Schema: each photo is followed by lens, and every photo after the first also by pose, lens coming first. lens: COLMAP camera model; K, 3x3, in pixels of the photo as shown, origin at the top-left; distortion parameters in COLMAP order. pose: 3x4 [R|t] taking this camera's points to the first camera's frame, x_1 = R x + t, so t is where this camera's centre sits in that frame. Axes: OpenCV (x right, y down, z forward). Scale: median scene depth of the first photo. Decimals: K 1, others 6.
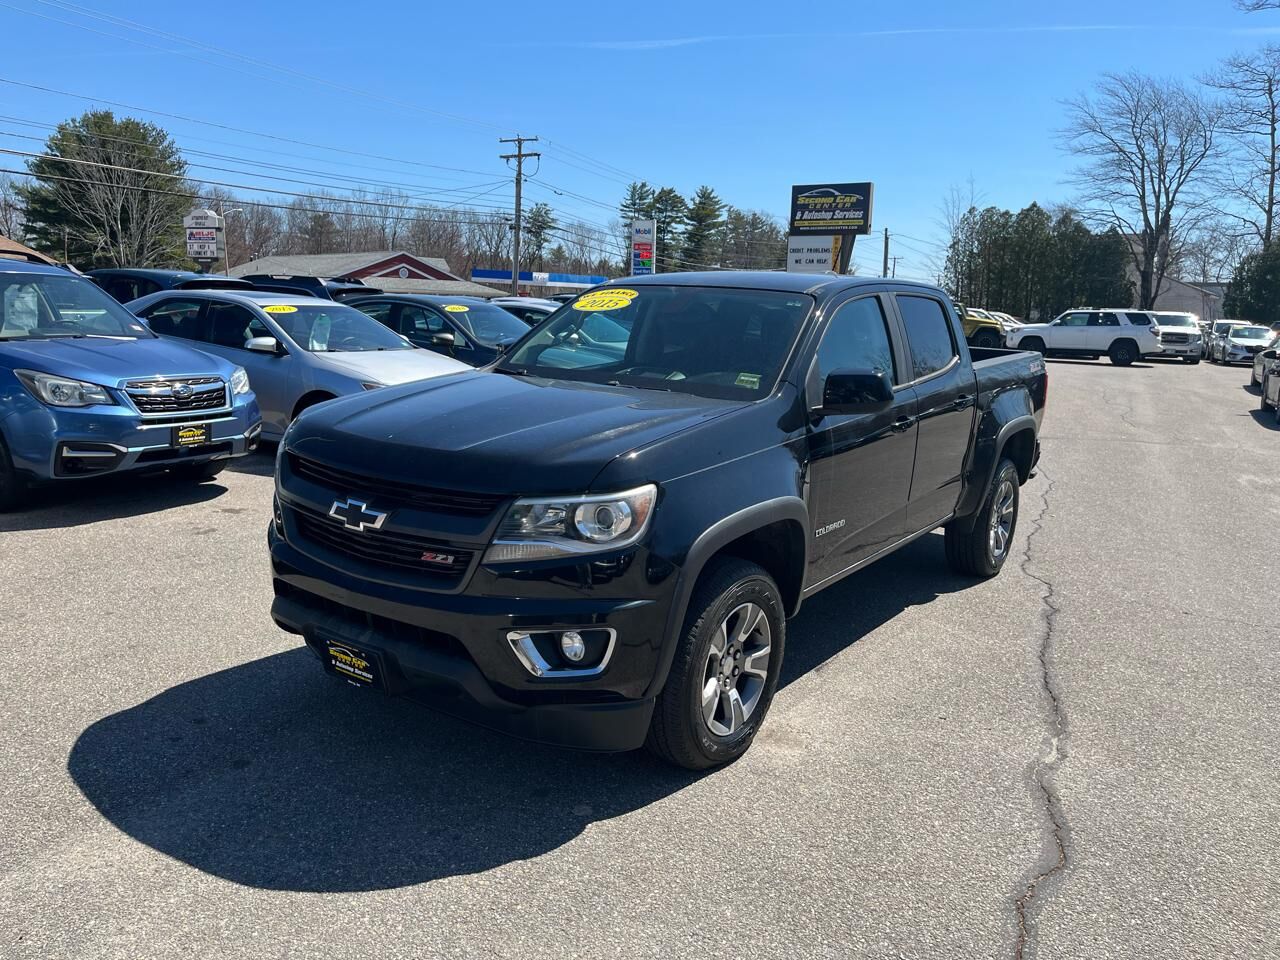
lens RADIAL K [[991.2, 0, 640.0], [0, 991.2, 480.0], [0, 0, 1]] dist [0.023906, 0.000766]
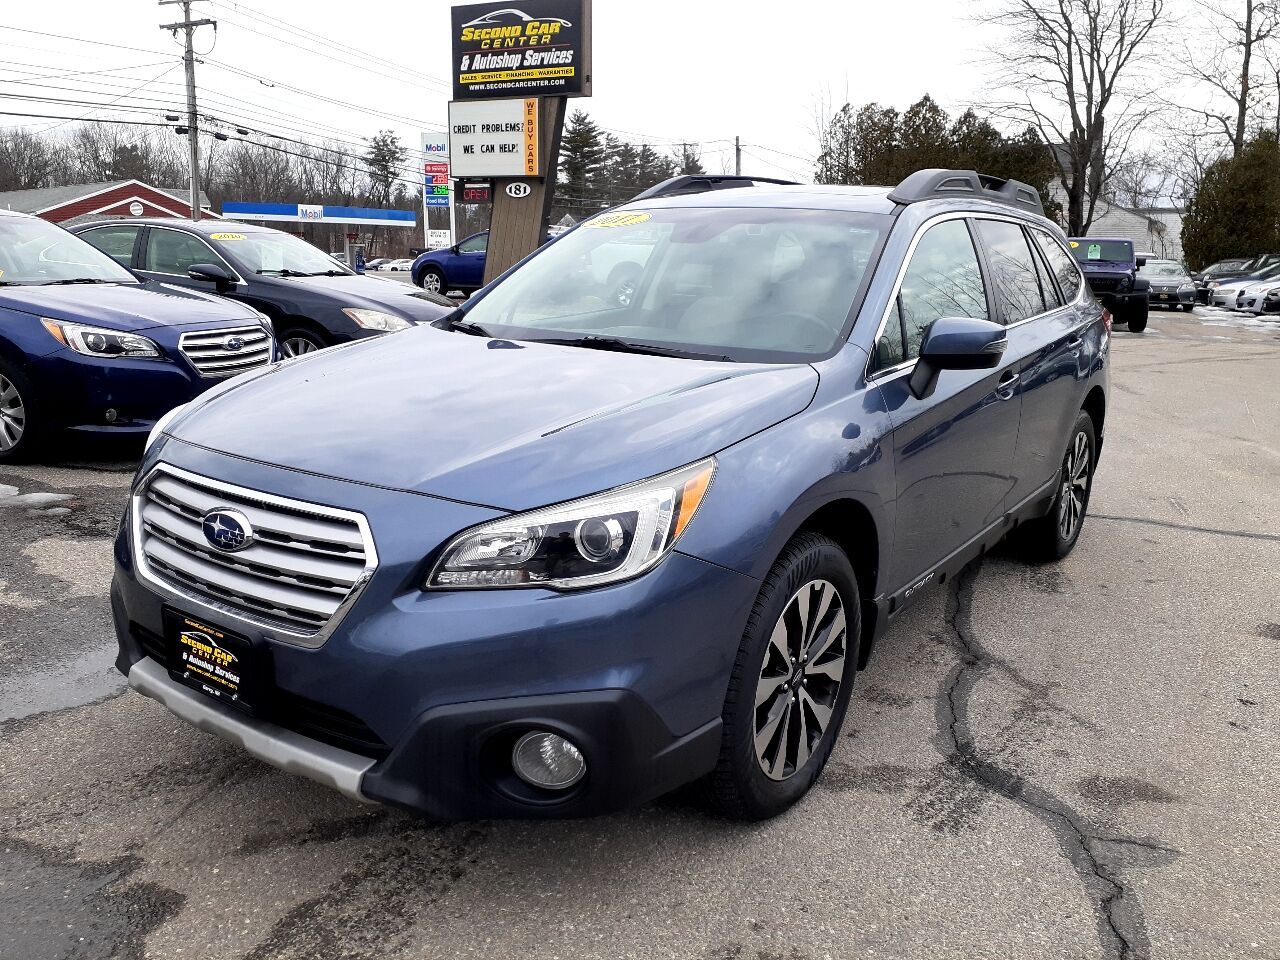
lens RADIAL K [[1036.9, 0, 637.4], [0, 1036.9, 491.6], [0, 0, 1]] dist [-0.003874, 0.003344]
pose [[0.996796, -0.029960, 0.074162, 0.130453], [0.025923, 0.998161, 0.054803, -0.040037], [-0.075668, -0.052705, 0.995739, 0.269057]]
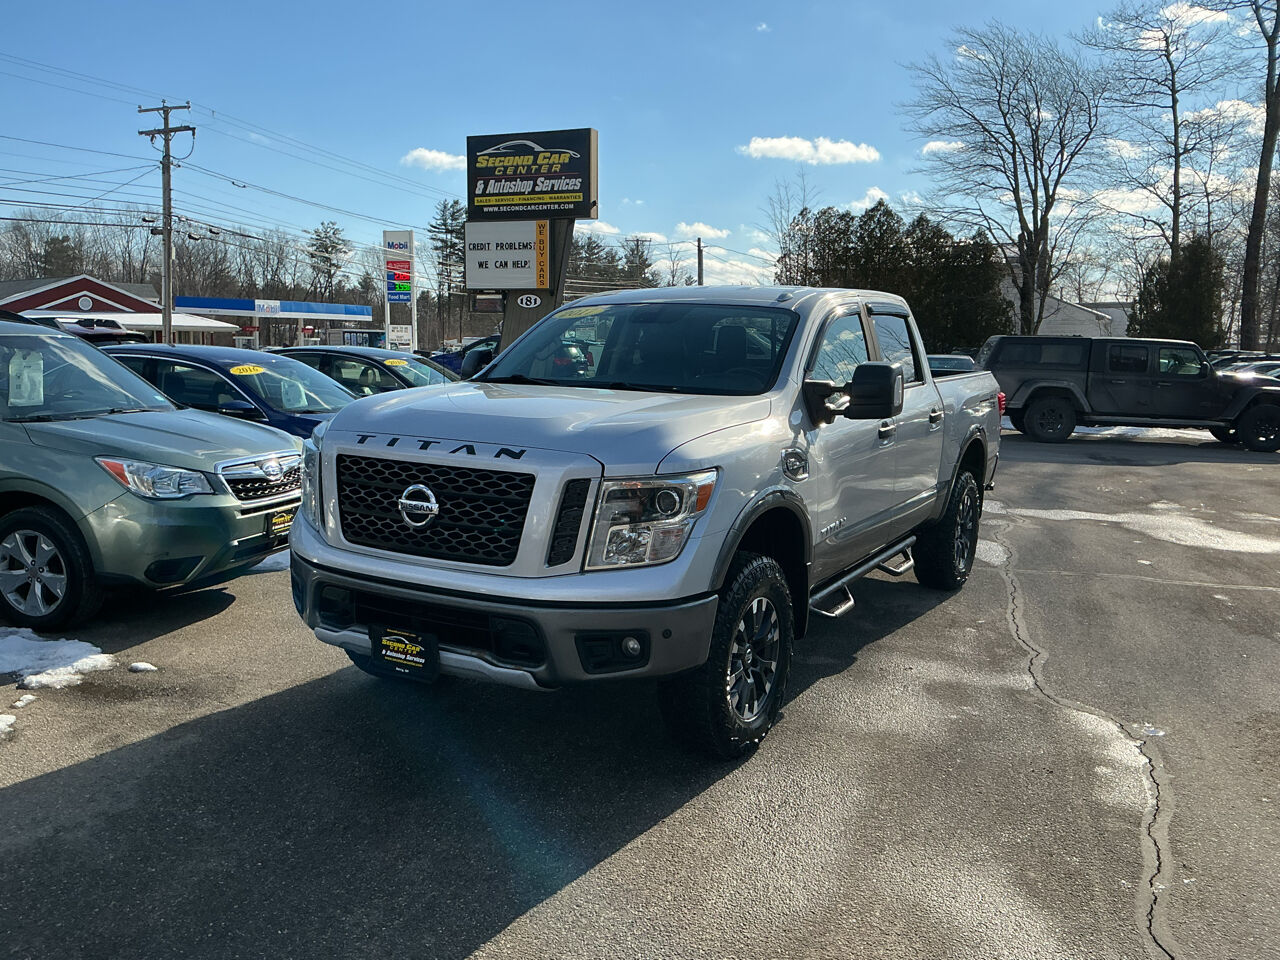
lens RADIAL K [[1069.8, 0, 636.4], [0, 1069.8, 483.9], [0, 0, 1]] dist [0.129393, -0.261212]
pose [[0.991183, -0.032859, 0.128358, 0.104574], [0.038208, 0.998491, -0.039436, -0.039361], [-0.126868, 0.043993, 0.990944, 0.230084]]
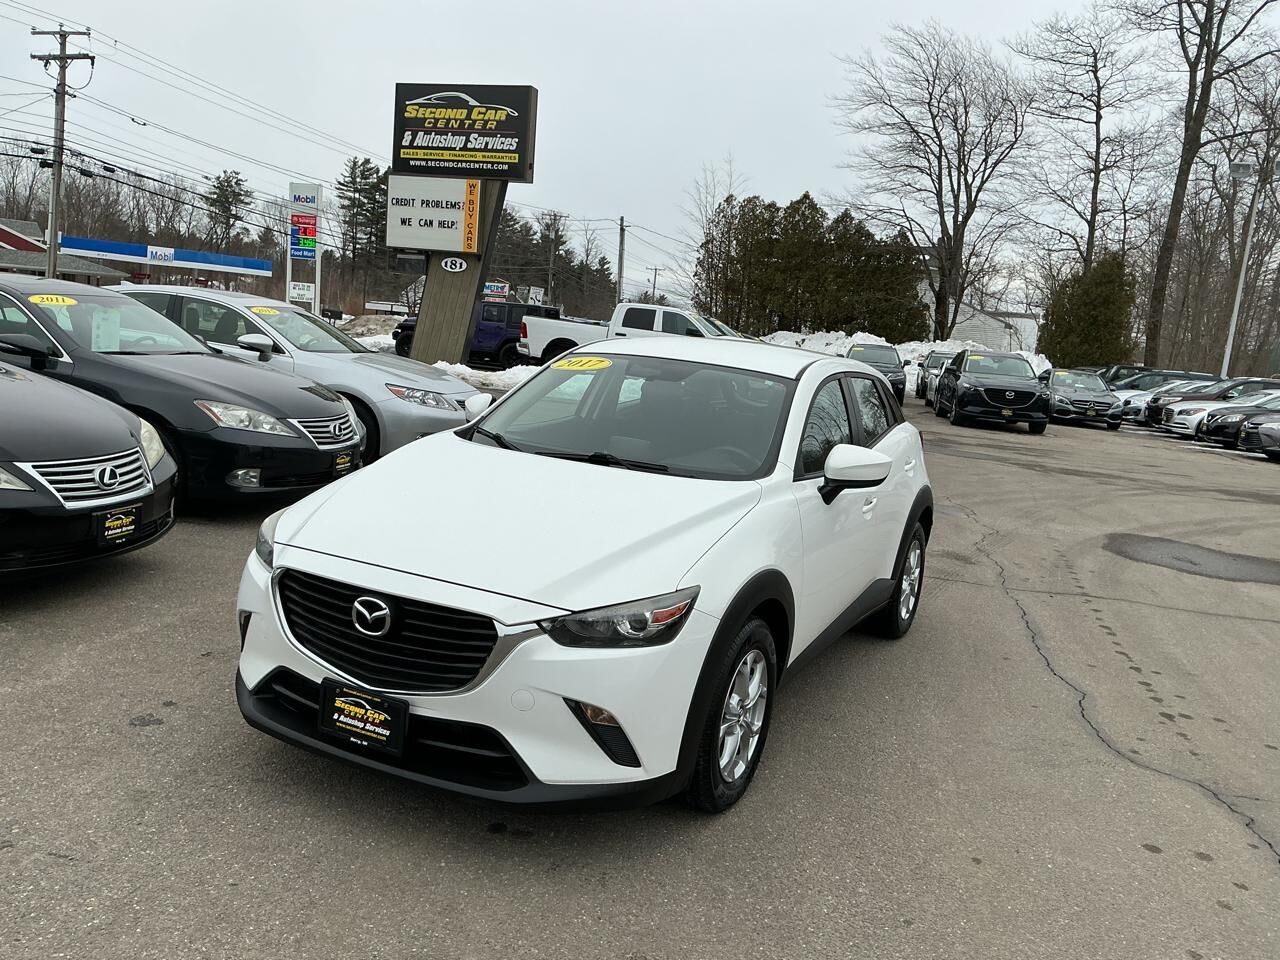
lens RADIAL K [[1069.8, 0, 636.4], [0, 1069.8, 483.9], [0, 0, 1]] dist [0.129393, -0.261212]
pose [[0.974991, 0.019865, 0.221355, 0.098634], [-0.015630, 0.999660, -0.020870, -0.041112], [-0.221695, 0.016888, 0.974970, 0.248547]]
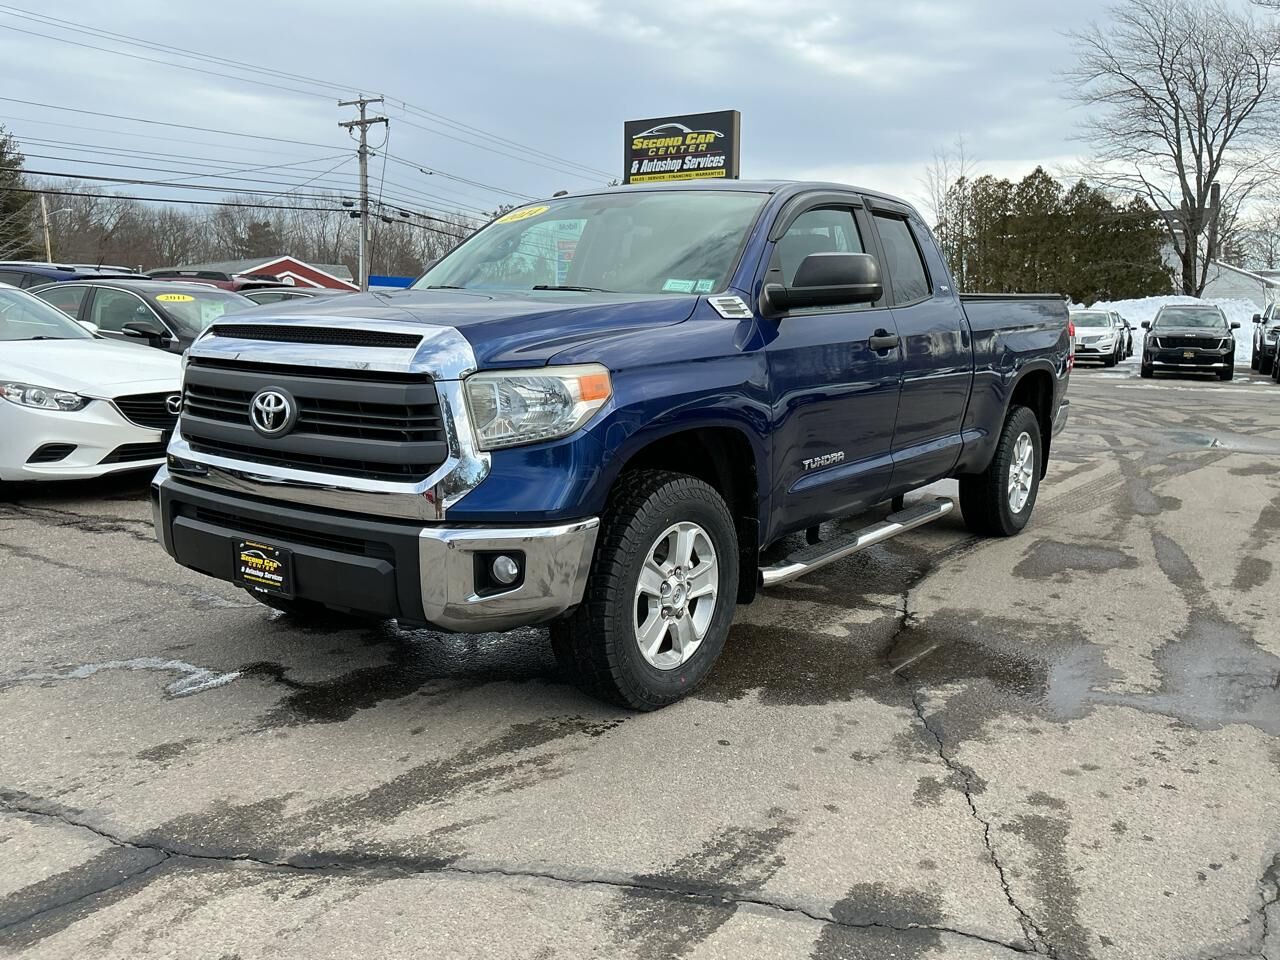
lens RADIAL K [[1069.8, 0, 636.4], [0, 1069.8, 483.9], [0, 0, 1]] dist [0.129393, -0.261212]
pose [[0.999579, -0.017037, -0.023504, 0.111190], [0.016473, 0.999576, -0.023995, -0.024144], [0.023902, 0.023597, 0.999436, 0.182458]]
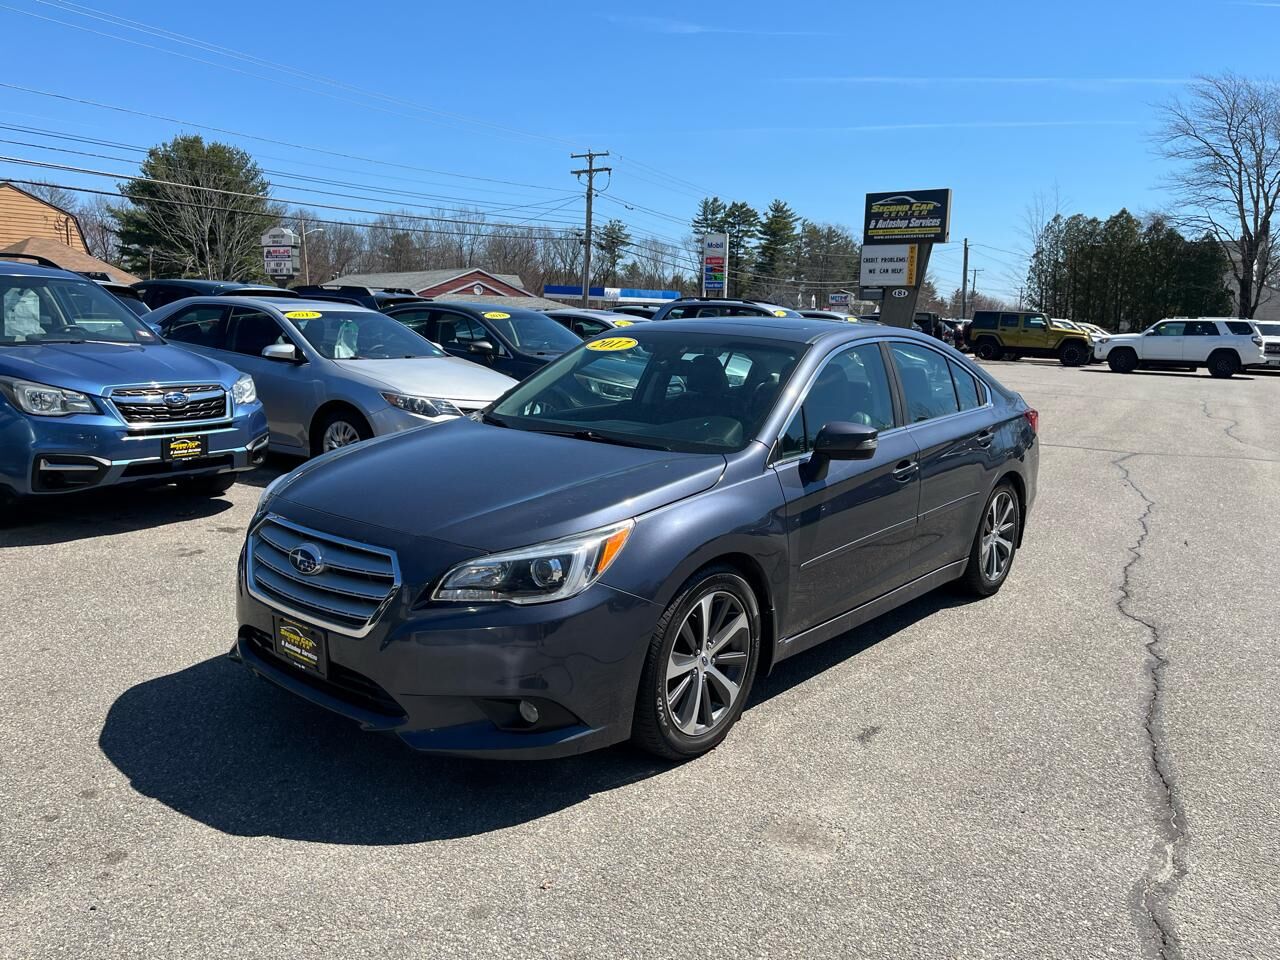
lens RADIAL K [[988.2, 0, 640.0], [0, 988.2, 480.0], [0, 0, 1]] dist [0.062476, -0.086241]
pose [[0.997250, 0.005254, -0.073923, 0.004096], [-0.006391, 0.999865, -0.015142, -0.000398], [0.073834, 0.015572, 0.997149, 0.012446]]
